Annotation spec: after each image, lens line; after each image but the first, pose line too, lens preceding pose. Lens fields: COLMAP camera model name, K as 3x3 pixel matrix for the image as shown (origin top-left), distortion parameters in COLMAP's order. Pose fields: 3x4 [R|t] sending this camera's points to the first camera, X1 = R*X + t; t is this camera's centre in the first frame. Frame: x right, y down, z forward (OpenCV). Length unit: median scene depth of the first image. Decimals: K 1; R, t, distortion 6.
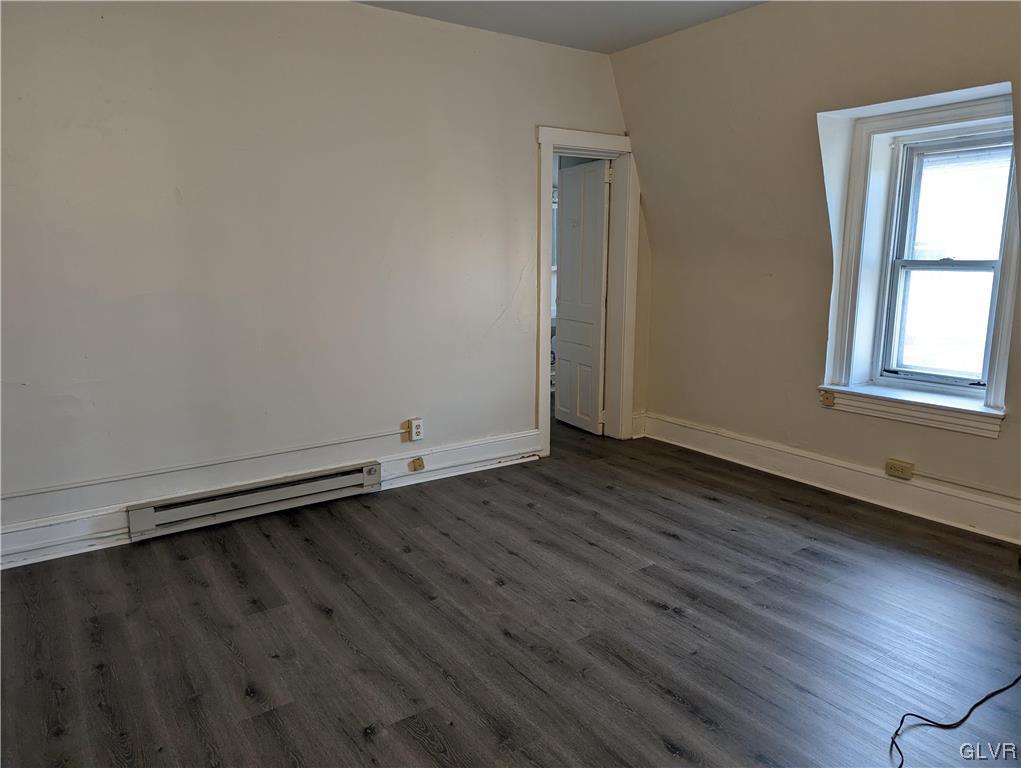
lens RADIAL K [[714.8, 0, 508.1], [0, 714.8, 385.1], [0, 0, 1]] dist [0.090190, -0.084180]
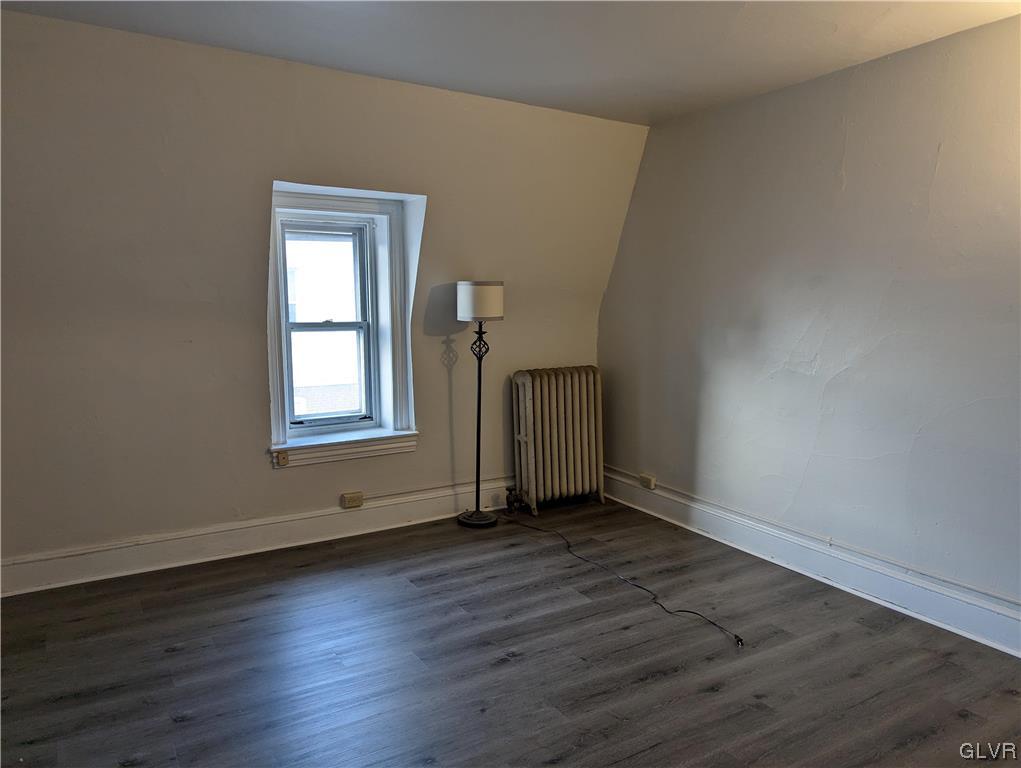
lens RADIAL K [[714.8, 0, 508.1], [0, 714.8, 385.1], [0, 0, 1]] dist [0.090190, -0.084180]
pose [[0.054785, -0.108076, 0.992632, -0.643644], [0.185872, 0.977853, 0.096209, -0.145188], [-0.981046, 0.179231, 0.073660, 0.723378]]
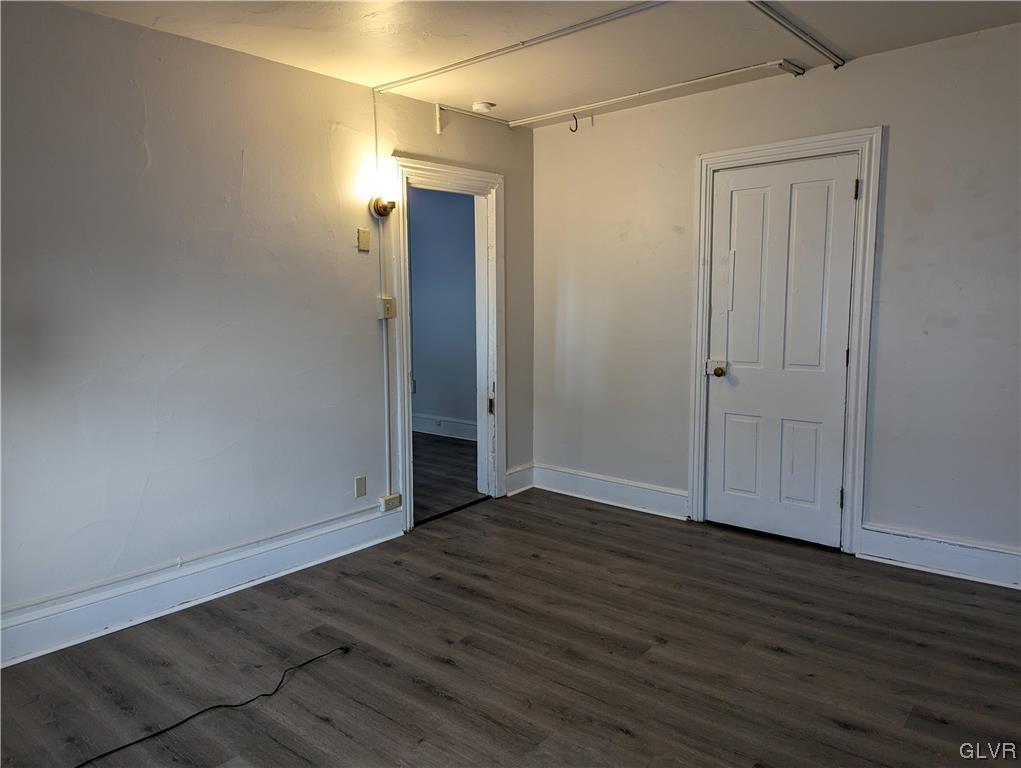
lens RADIAL K [[704.7, 0, 492.9], [0, 704.7, 380.6], [0, 0, 1]] dist [0.080122, -0.079779]
pose [[-0.967936, 0.043372, -0.247424, 0.282316], [-0.032462, 0.955125, 0.294420, -0.252536], [0.249090, 0.293012, -0.923092, 1.305376]]
